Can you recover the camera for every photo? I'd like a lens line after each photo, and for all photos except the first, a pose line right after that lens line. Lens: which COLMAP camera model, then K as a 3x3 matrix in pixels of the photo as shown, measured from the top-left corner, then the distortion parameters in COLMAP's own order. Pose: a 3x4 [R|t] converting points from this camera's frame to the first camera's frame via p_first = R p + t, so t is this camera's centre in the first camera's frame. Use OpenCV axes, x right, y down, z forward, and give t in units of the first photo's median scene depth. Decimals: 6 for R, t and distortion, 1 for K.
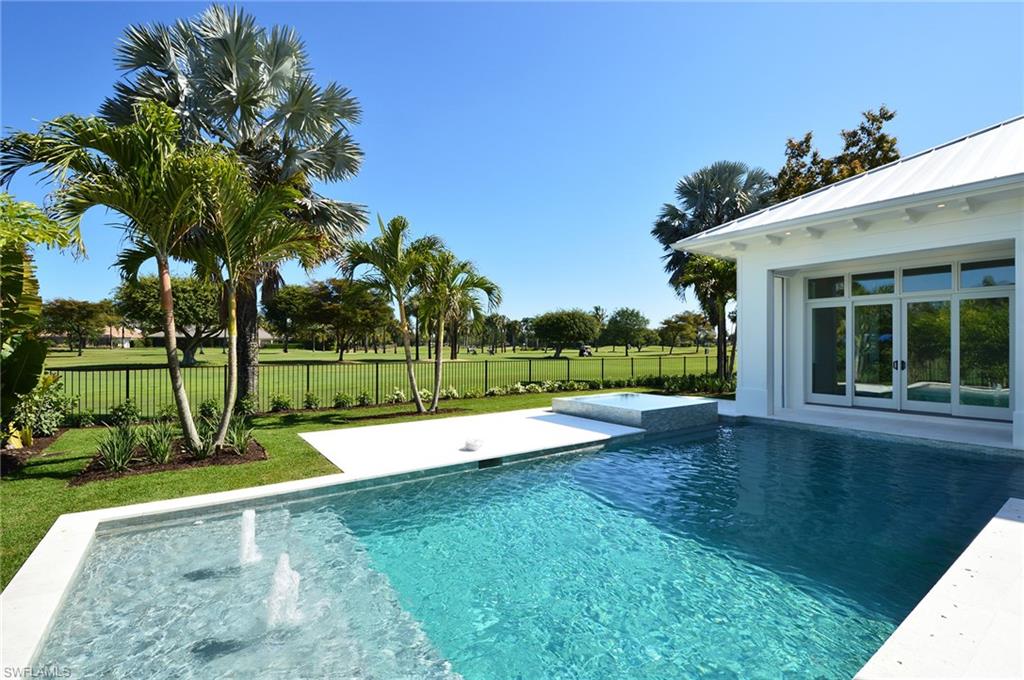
lens RADIAL K [[460.1, 0, 512.0], [0, 460.1, 340.0], [0, 0, 1]] dist [0.000532, 0.000175]
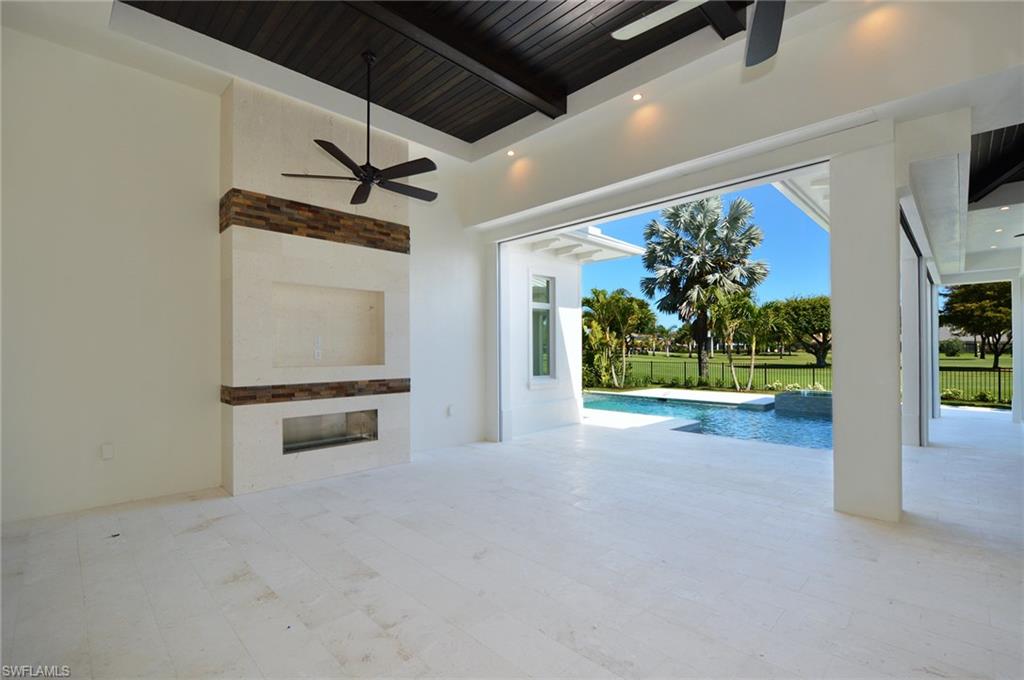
lens RADIAL K [[460.1, 0, 512.0], [0, 460.1, 340.0], [0, 0, 1]] dist [0.000532, 0.000175]
pose [[0.166174, -0.022198, -0.985847, 0.213087], [0.012115, 0.999717, -0.020468, -0.000619], [0.986022, -0.008542, 0.166396, -0.020868]]
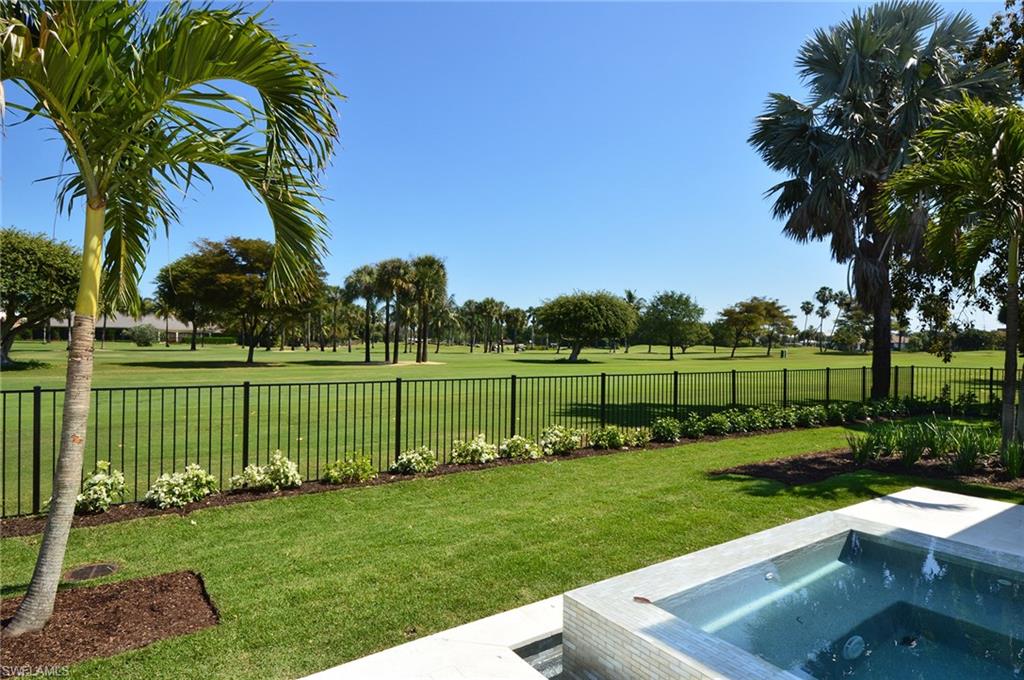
lens RADIAL K [[572.7, 0, 512.0], [0, 572.7, 340.0], [0, 0, 1]] dist [0.000210, -0.000159]
pose [[0.999903, 0.010795, -0.008747, 0.009664], [-0.010737, 0.999920, 0.006662, 0.001596], [0.008818, -0.006568, 0.999940, 0.110996]]
